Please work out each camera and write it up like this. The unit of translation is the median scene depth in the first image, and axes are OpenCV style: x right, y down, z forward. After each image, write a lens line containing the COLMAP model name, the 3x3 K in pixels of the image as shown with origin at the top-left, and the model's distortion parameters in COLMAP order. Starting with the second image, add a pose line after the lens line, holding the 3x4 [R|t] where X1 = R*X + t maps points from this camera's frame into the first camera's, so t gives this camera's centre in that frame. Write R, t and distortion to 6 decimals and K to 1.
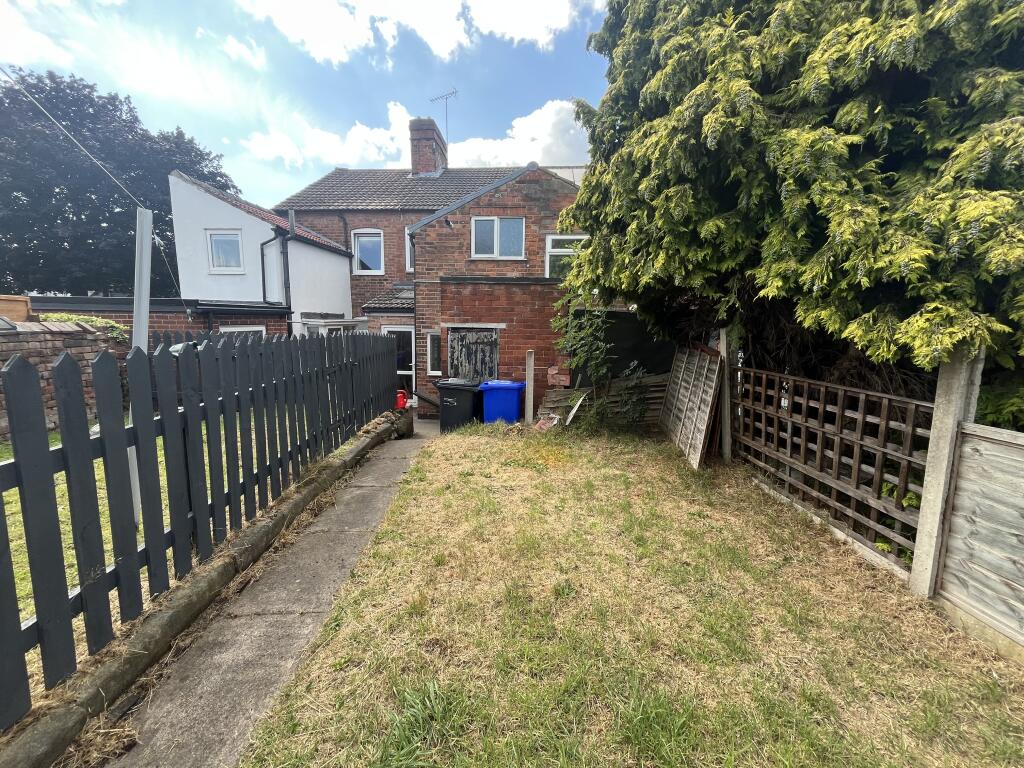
lens RADIAL K [[415.8, 0, 511.8], [0, 415.8, 382.1], [0, 0, 1]] dist [-0.001485, -0.000583]
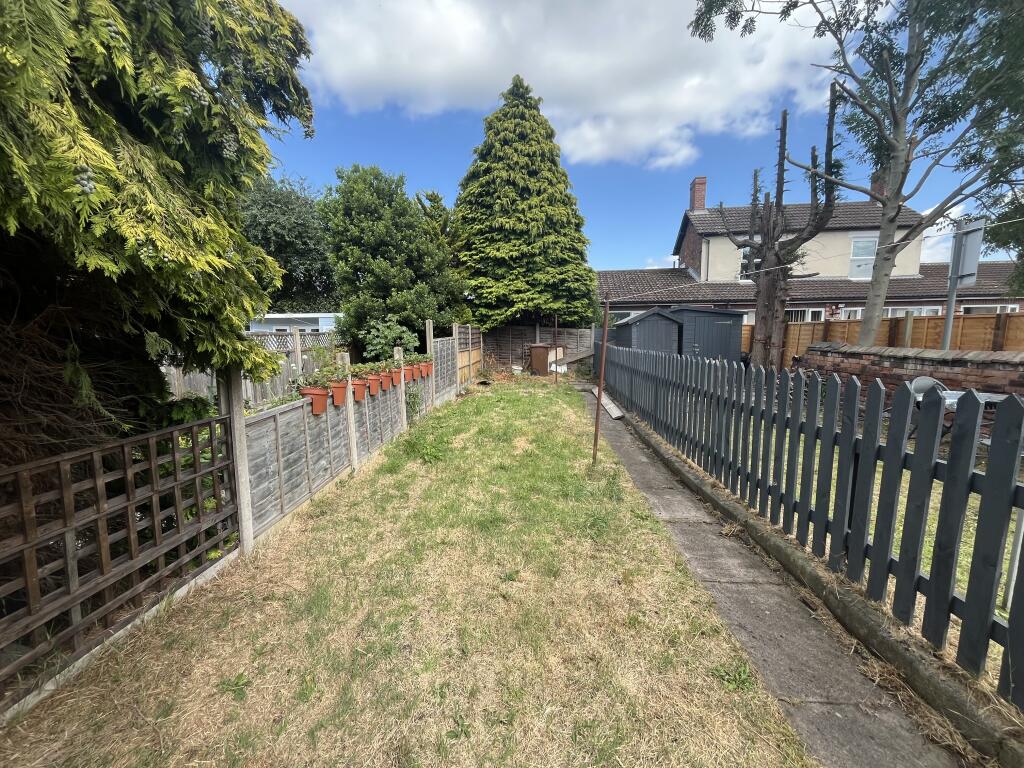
lens RADIAL K [[415.8, 0, 509.6], [0, 415.8, 382.5], [0, 0, 1]] dist [-0.001485, -0.000583]
pose [[-0.995359, -0.012331, 0.095438, 0.016641], [0.011207, 0.970153, 0.242234, -0.291940], [-0.095577, 0.242180, -0.965512, 1.795988]]
